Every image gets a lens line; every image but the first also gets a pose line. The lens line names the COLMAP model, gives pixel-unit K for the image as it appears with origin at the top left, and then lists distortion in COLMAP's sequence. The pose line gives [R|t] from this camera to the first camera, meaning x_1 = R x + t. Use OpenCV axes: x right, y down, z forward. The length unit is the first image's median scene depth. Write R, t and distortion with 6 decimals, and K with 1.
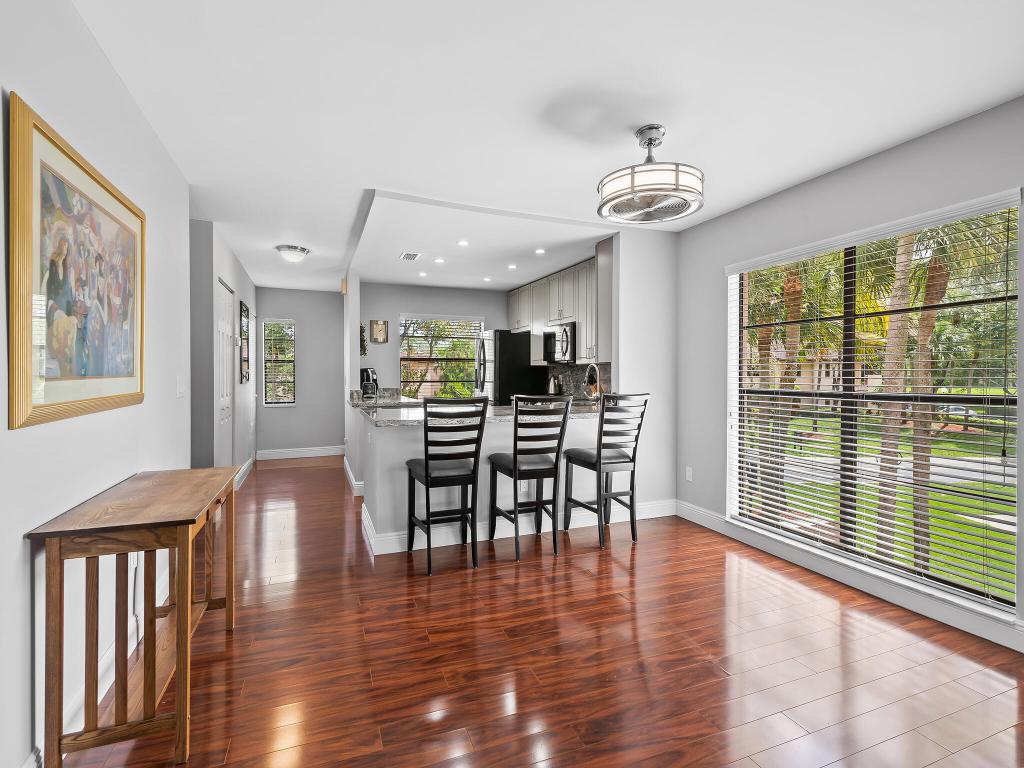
lens RADIAL K [[485.3, 0, 521.1], [0, 485.3, 381.4], [0, 0, 1]] dist [0.020381, -0.008707]
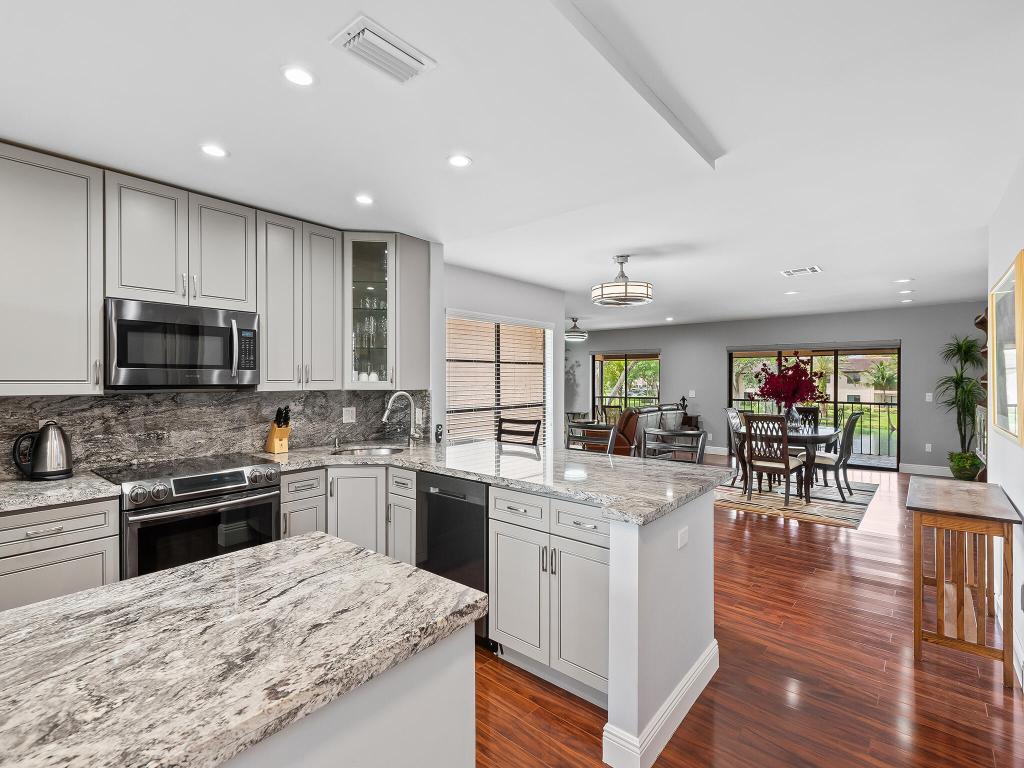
lens RADIAL K [[485.3, 0, 521.1], [0, 485.3, 381.4], [0, 0, 1]] dist [0.020381, -0.008707]
pose [[-0.458207, -0.005918, 0.888826, -0.757732], [0.014900, 0.999786, 0.014338, -0.076661], [-0.888720, 0.019813, -0.458021, 1.480348]]
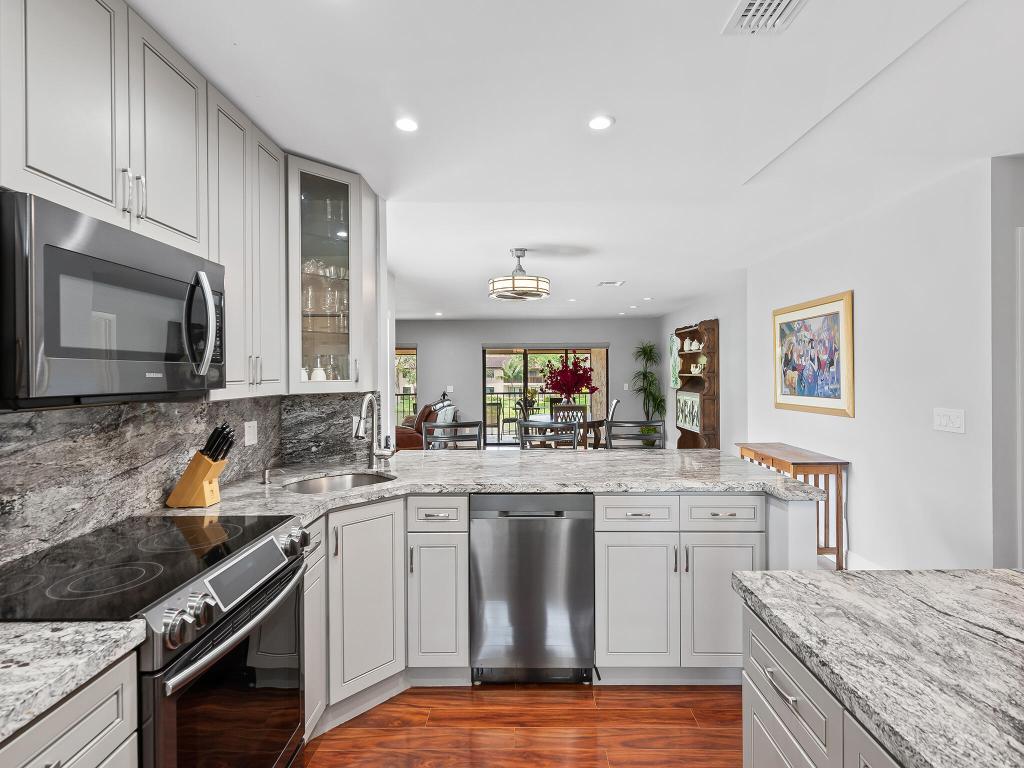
lens RADIAL K [[501.4, 0, 519.2], [0, 501.4, 374.5], [0, 0, 1]] dist [0.006844, -0.001099]
pose [[-0.917713, 0.004950, 0.397213, -0.292665], [0.013747, 0.999719, 0.019303, -0.085431], [-0.397006, 0.023176, -0.917523, 1.820137]]
